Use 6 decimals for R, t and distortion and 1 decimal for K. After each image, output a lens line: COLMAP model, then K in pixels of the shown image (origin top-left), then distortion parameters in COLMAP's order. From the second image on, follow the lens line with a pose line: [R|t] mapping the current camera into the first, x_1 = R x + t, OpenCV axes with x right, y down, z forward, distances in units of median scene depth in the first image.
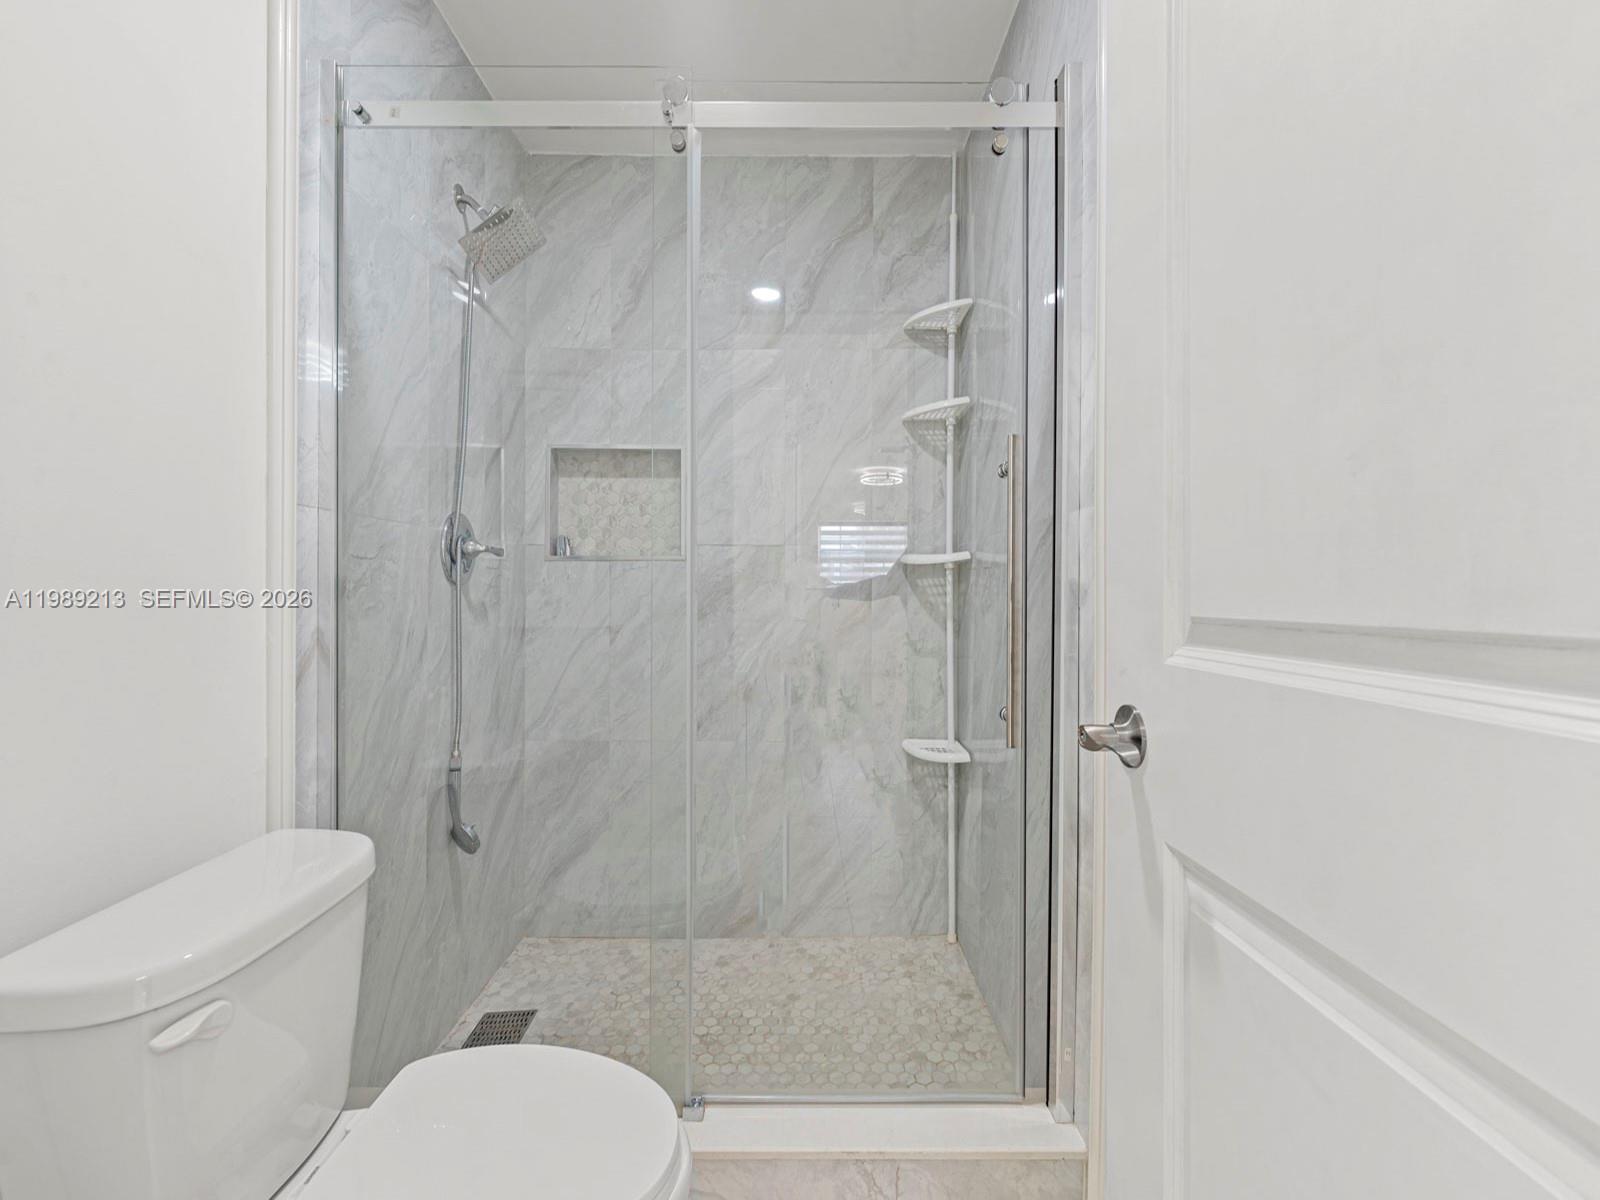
lens RADIAL K [[648.8, 0, 798.0], [0, 648.8, 601.8], [0, 0, 1]] dist [0.000835, -0.001046]
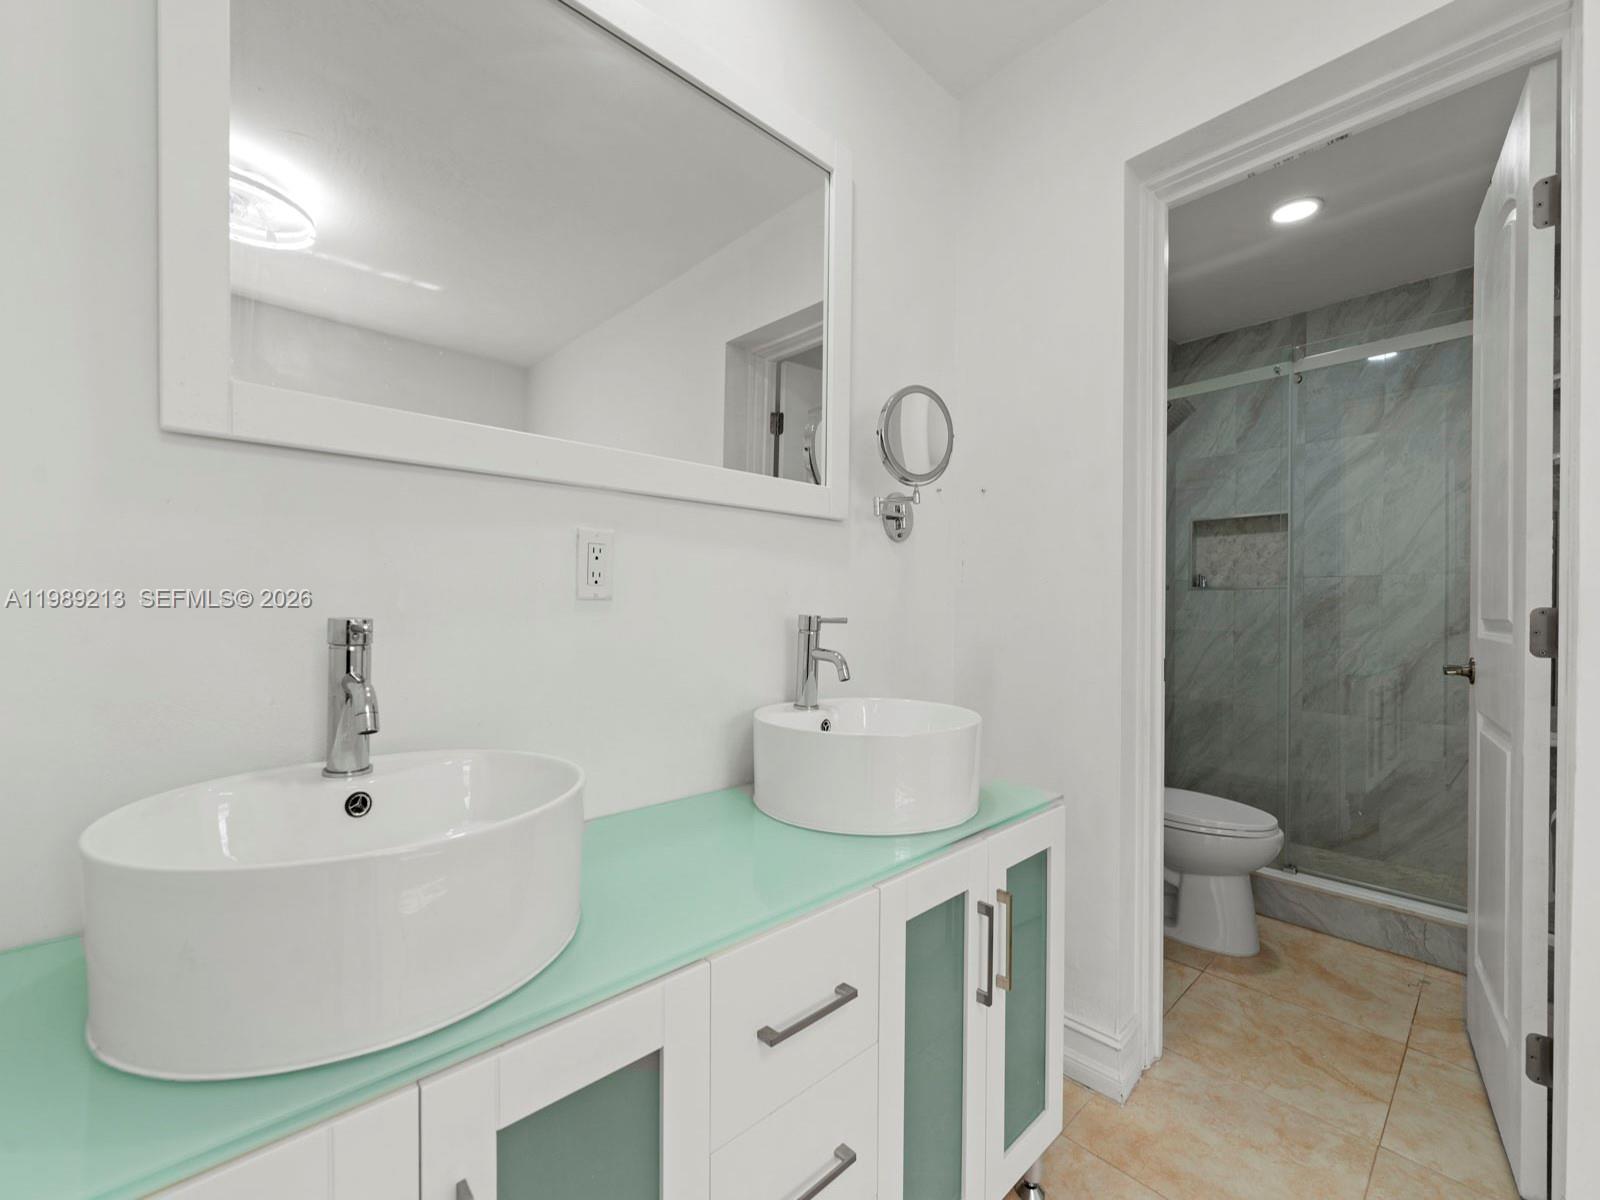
lens RADIAL K [[648.8, 0, 802.0], [0, 648.8, 614.2], [0, 0, 1]] dist [0.000835, -0.001046]
pose [[0.667327, 0.004569, -0.744751, 0.179889], [-0.004498, 0.999988, 0.002104, -0.002071], [0.744752, 0.001946, 0.667339, -0.817875]]
